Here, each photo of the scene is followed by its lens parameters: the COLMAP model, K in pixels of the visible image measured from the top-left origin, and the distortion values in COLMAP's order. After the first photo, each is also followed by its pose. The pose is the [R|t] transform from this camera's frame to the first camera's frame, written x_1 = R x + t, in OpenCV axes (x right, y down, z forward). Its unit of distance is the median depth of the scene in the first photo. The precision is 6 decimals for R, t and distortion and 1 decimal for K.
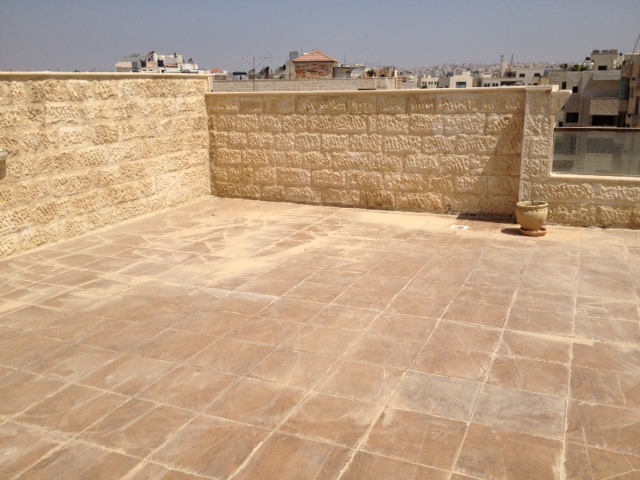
lens RADIAL K [[597.6, 0, 320.0], [0, 597.6, 240.0], [0, 0, 1]] dist [0.127152, -0.254860]
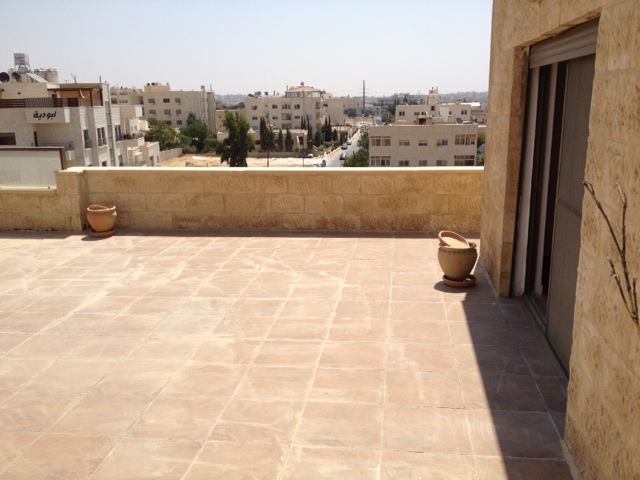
lens RADIAL K [[597.6, 0, 320.0], [0, 597.6, 240.0], [0, 0, 1]] dist [0.127152, -0.254860]
pose [[-0.272216, -0.197769, 0.941693, -0.713574], [0.263543, 0.925906, 0.270636, -0.137665], [-0.925442, 0.321848, -0.199925, 0.571245]]
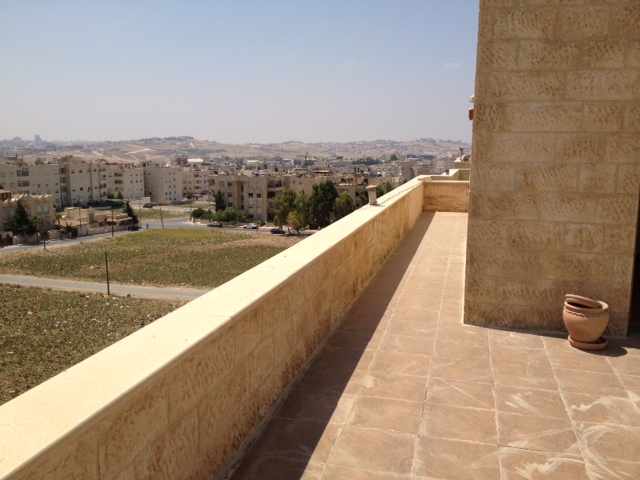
lens RADIAL K [[597.6, 0, 320.0], [0, 597.6, 240.0], [0, 0, 1]] dist [0.127152, -0.254860]
pose [[-0.985699, 0.037252, -0.164344, 0.710338], [-0.031776, 0.916675, 0.398369, -0.238919], [0.165491, 0.397894, -0.902382, 0.880527]]
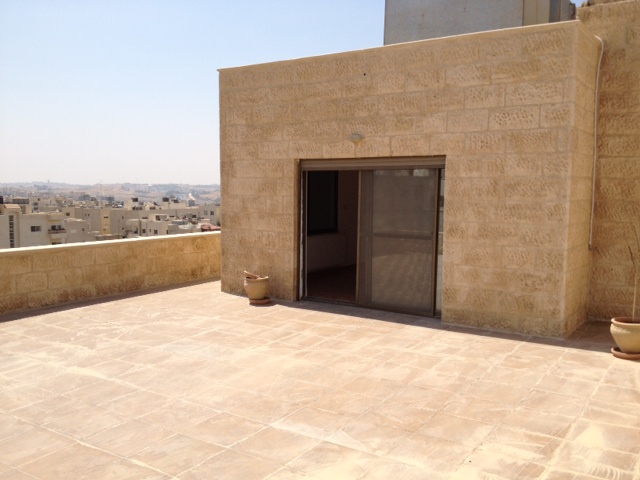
lens RADIAL K [[597.6, 0, 320.0], [0, 597.6, 240.0], [0, 0, 1]] dist [0.127152, -0.254860]
pose [[-0.985631, -0.003079, 0.168885, -0.252993], [0.053458, 0.942754, 0.329176, -0.388237], [-0.160230, 0.333474, -0.929043, 1.533969]]
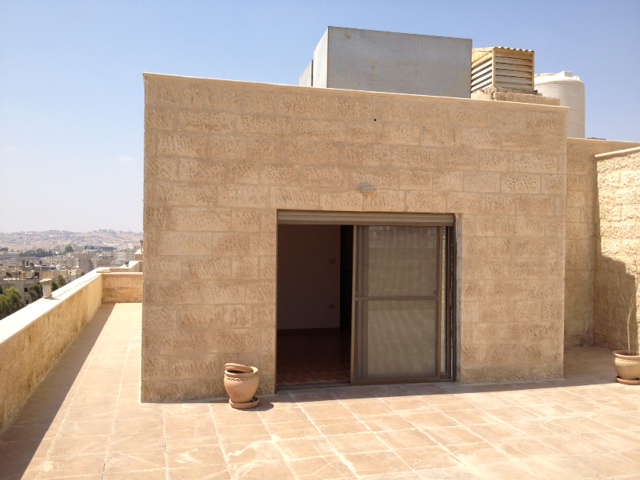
lens RADIAL K [[597.6, 0, 320.0], [0, 597.6, 240.0], [0, 0, 1]] dist [0.127152, -0.254860]
pose [[-0.776151, 0.009866, -0.630470, 0.754436], [-0.155894, 0.965834, 0.207031, -0.284485], [0.610972, 0.258974, -0.748095, 1.018840]]
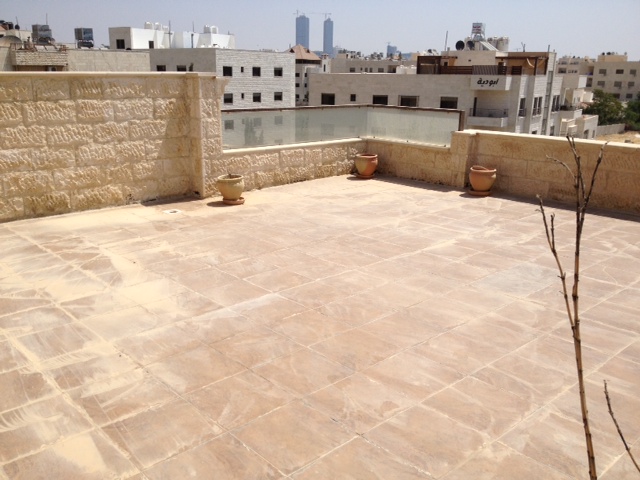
lens RADIAL K [[597.6, 0, 320.0], [0, 597.6, 240.0], [0, 0, 1]] dist [0.127152, -0.254860]
pose [[0.401919, -0.227627, 0.886932, -0.776388], [0.210139, 0.965687, 0.152613, -0.103819], [-0.891237, 0.125041, 0.435961, 0.463408]]
